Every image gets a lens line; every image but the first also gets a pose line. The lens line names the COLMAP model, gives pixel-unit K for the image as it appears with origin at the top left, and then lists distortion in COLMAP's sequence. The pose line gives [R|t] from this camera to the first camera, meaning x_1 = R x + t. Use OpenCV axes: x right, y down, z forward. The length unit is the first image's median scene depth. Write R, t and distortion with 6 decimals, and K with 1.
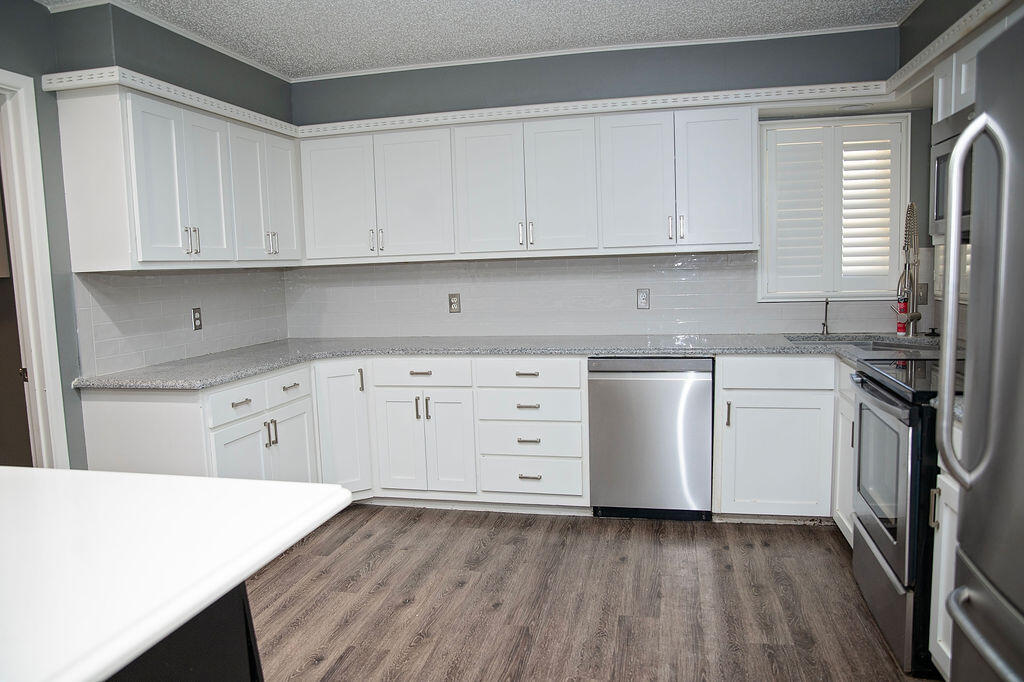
lens RADIAL K [[720.7, 0, 516.9], [0, 720.7, 344.0], [0, 0, 1]] dist [-0.107869, 0.079951]
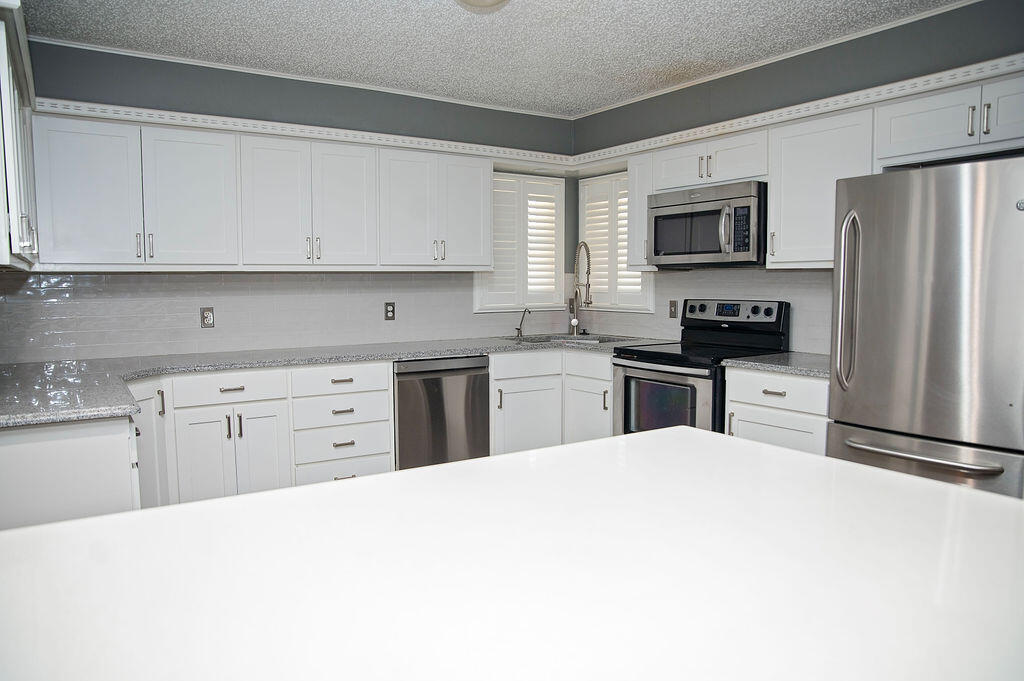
lens RADIAL K [[720.7, 0, 516.9], [0, 720.7, 343.5], [0, 0, 1]] dist [-0.107869, 0.079951]
pose [[0.684353, -0.033793, 0.728367, -0.572024], [0.057806, 0.998296, -0.007997, 0.009818], [-0.726856, 0.047577, 0.685140, 0.086971]]
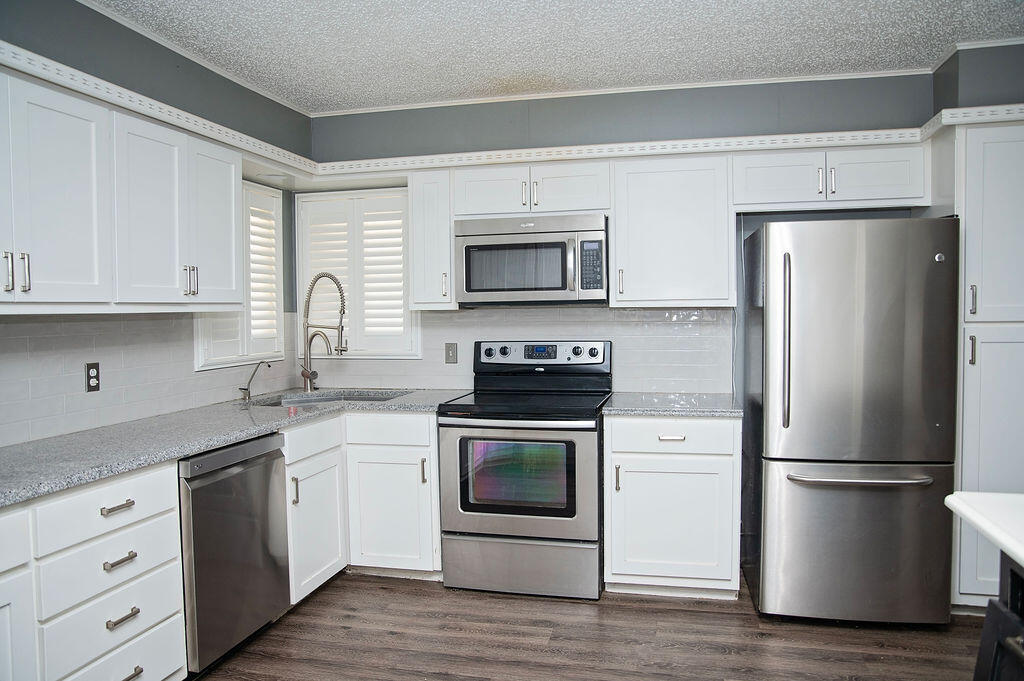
lens RADIAL K [[720.7, 0, 516.9], [0, 720.7, 343.5], [0, 0, 1]] dist [-0.107869, 0.079951]
pose [[0.002786, -0.014025, 0.999898, -0.559251], [0.114133, 0.993372, 0.013615, -0.063780], [-0.993462, 0.114083, 0.004368, 0.648341]]
